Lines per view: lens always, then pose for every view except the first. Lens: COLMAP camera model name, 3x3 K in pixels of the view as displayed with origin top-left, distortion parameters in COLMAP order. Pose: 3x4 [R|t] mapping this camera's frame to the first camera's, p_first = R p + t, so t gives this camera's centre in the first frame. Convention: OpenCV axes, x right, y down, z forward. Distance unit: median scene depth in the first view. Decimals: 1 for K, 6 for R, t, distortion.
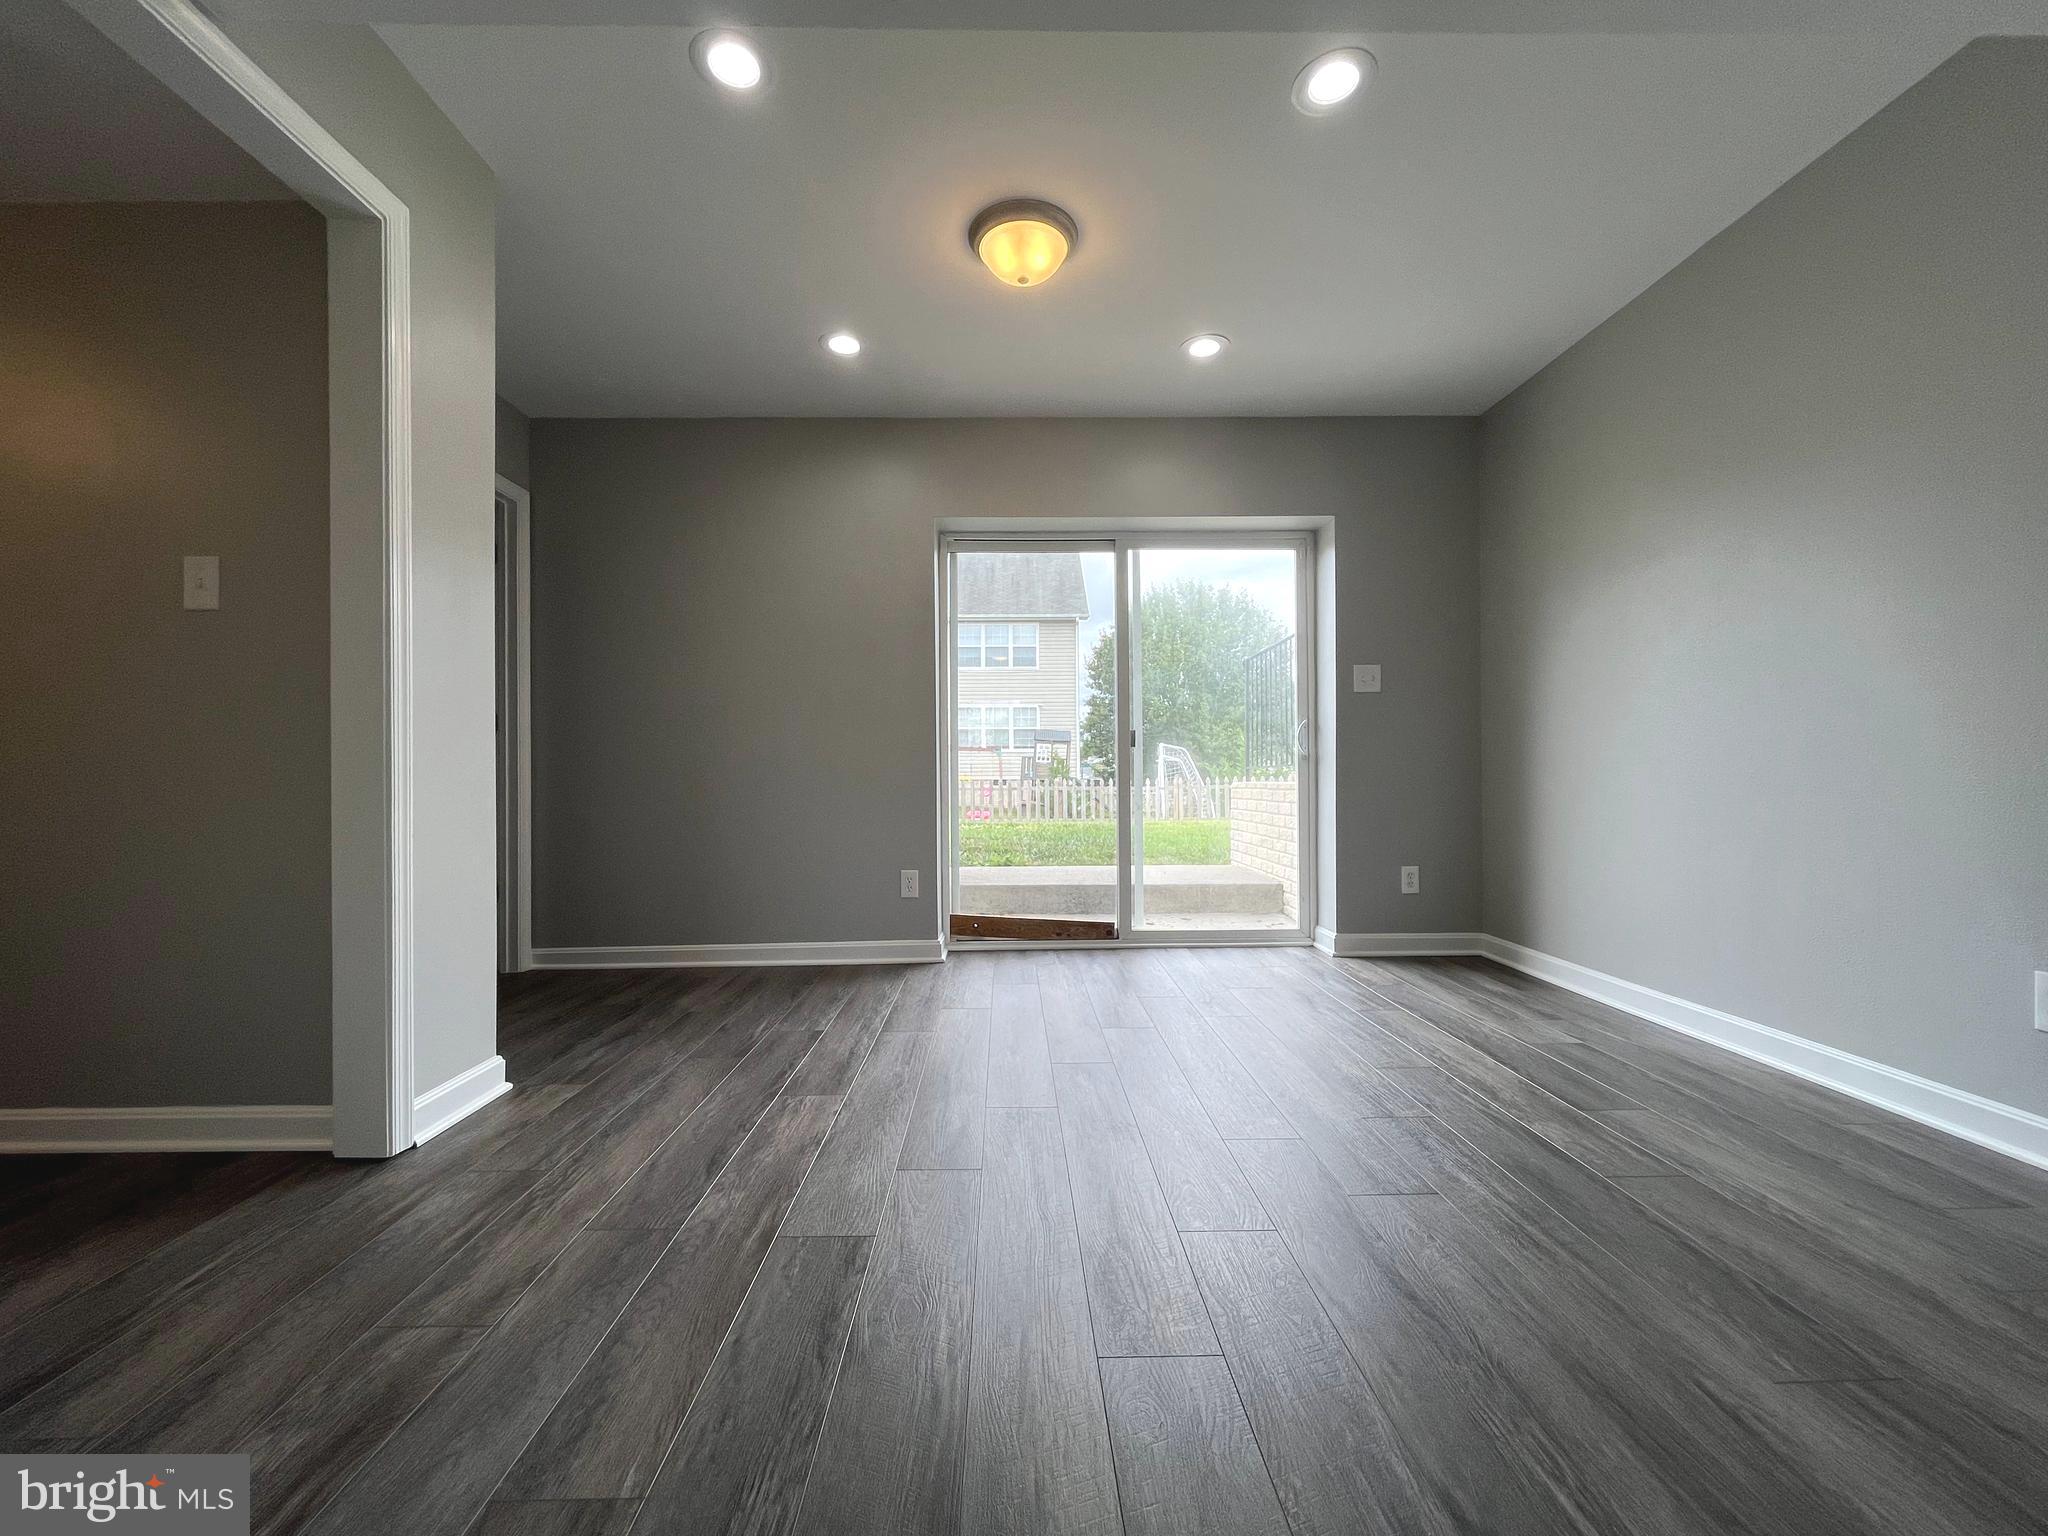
lens RADIAL K [[829.4, 0, 1020.0], [0, 829.4, 771.2], [0, 0, 1]] dist [0.000475, 0.000110]
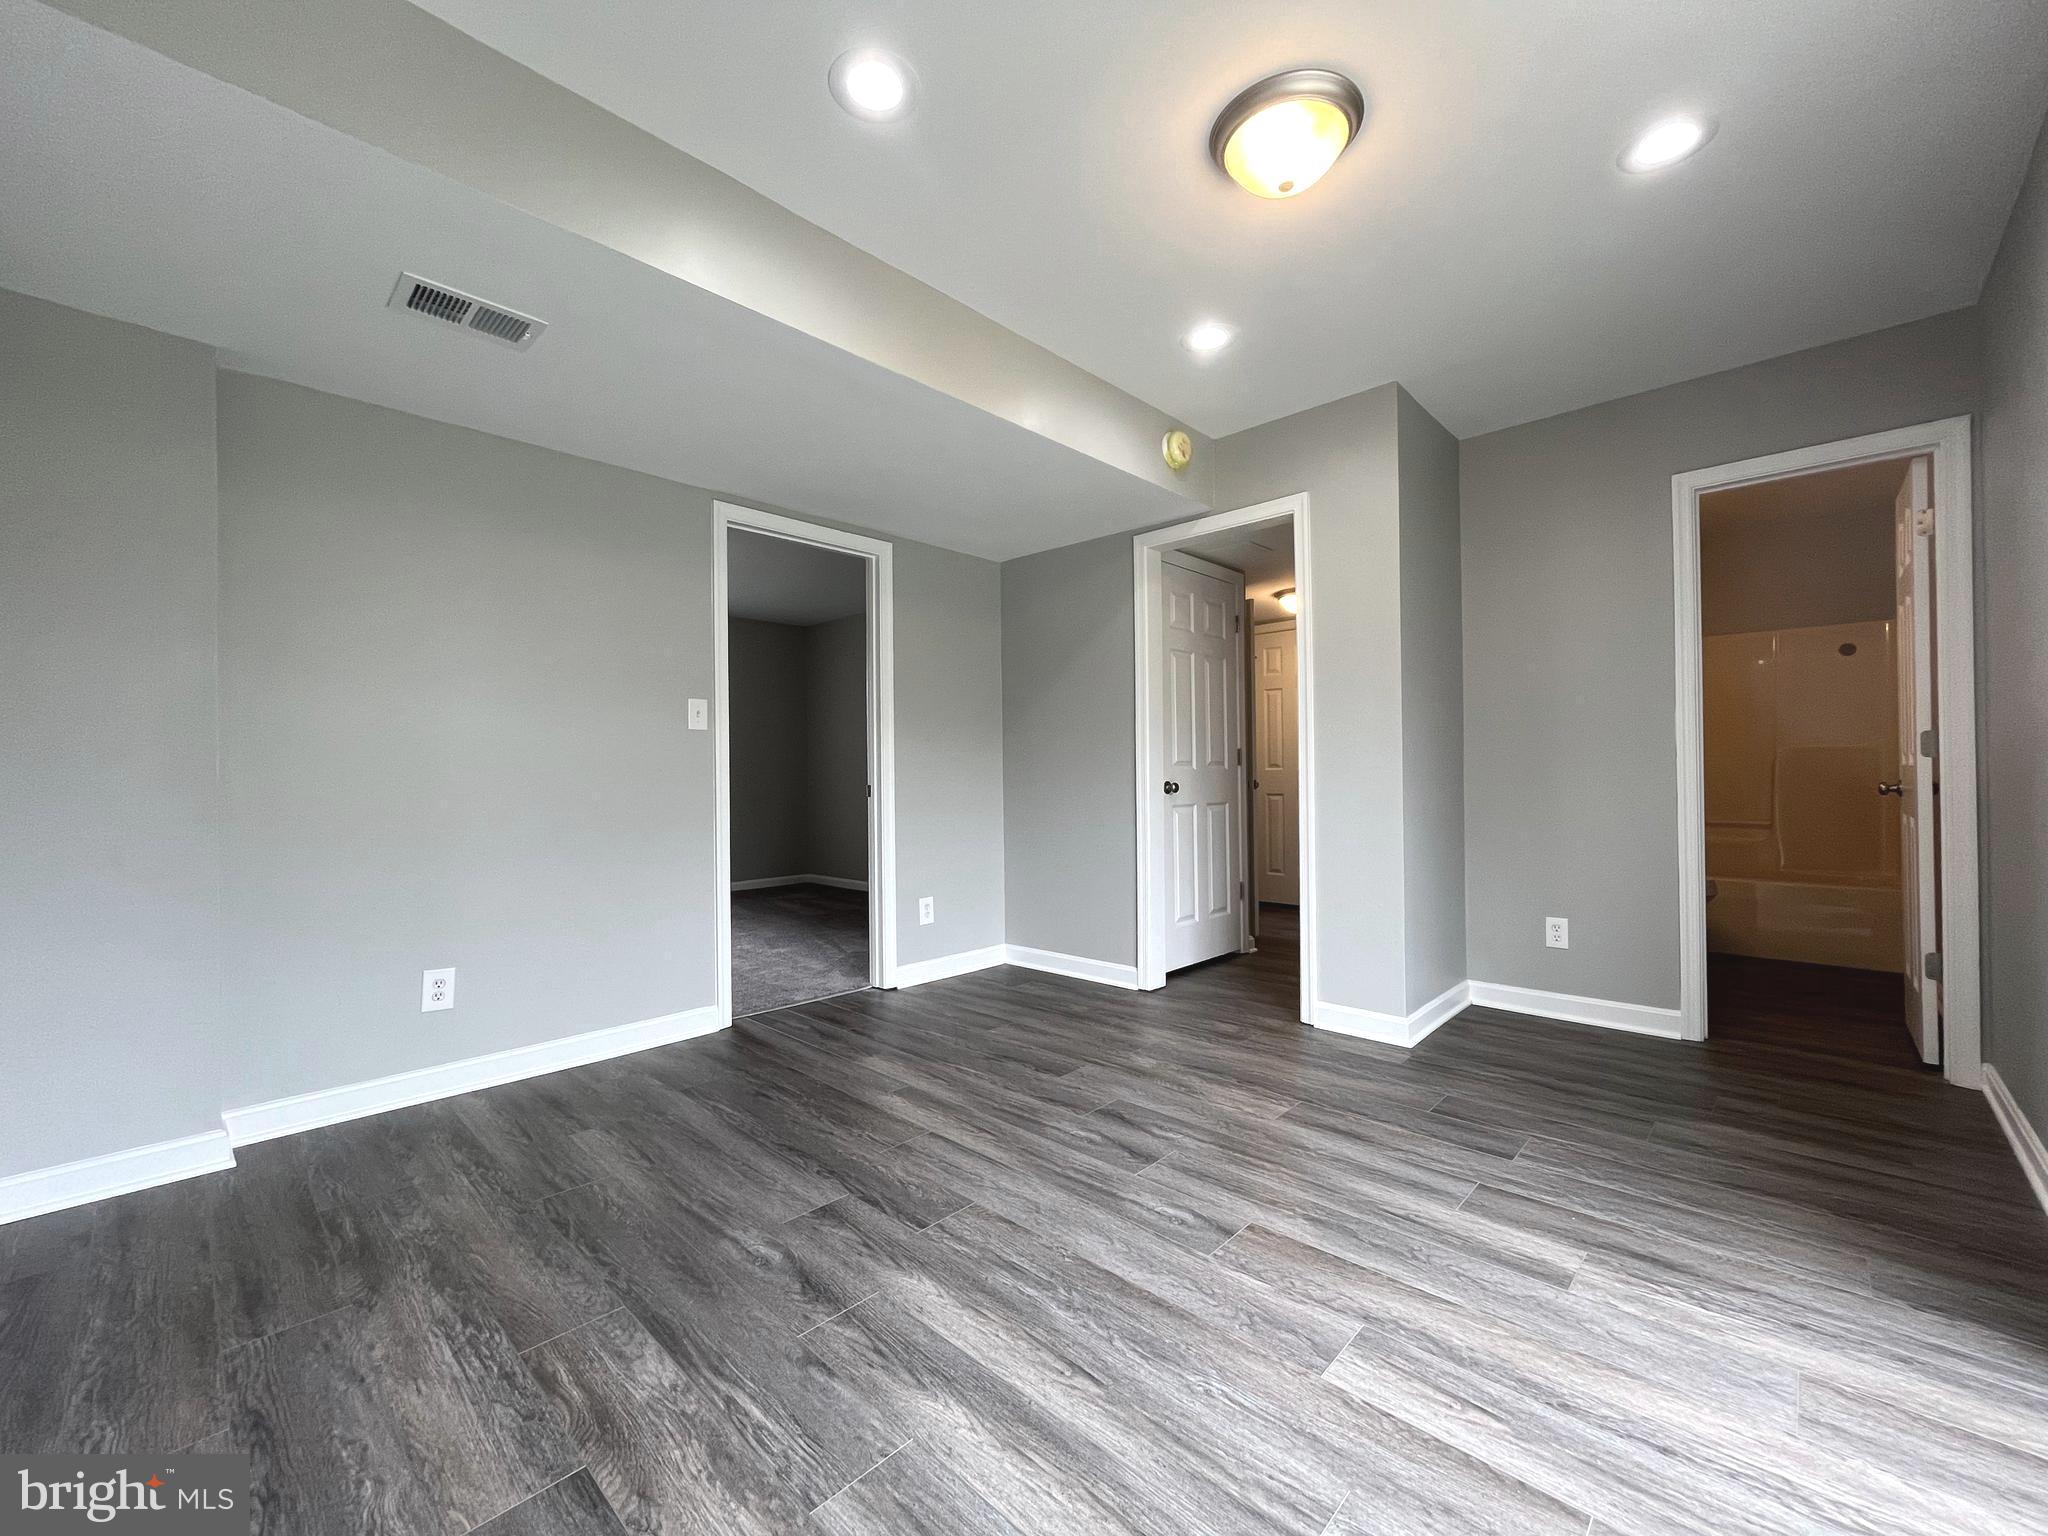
lens RADIAL K [[829.4, 0, 1029.8], [0, 829.4, 774.4], [0, 0, 1]] dist [0.000475, 0.000110]
pose [[-0.695870, 0.013122, -0.718048, 0.845054], [0.018087, 0.999836, 0.000744, -0.083729], [0.717940, -0.012470, -0.695993, 1.602097]]
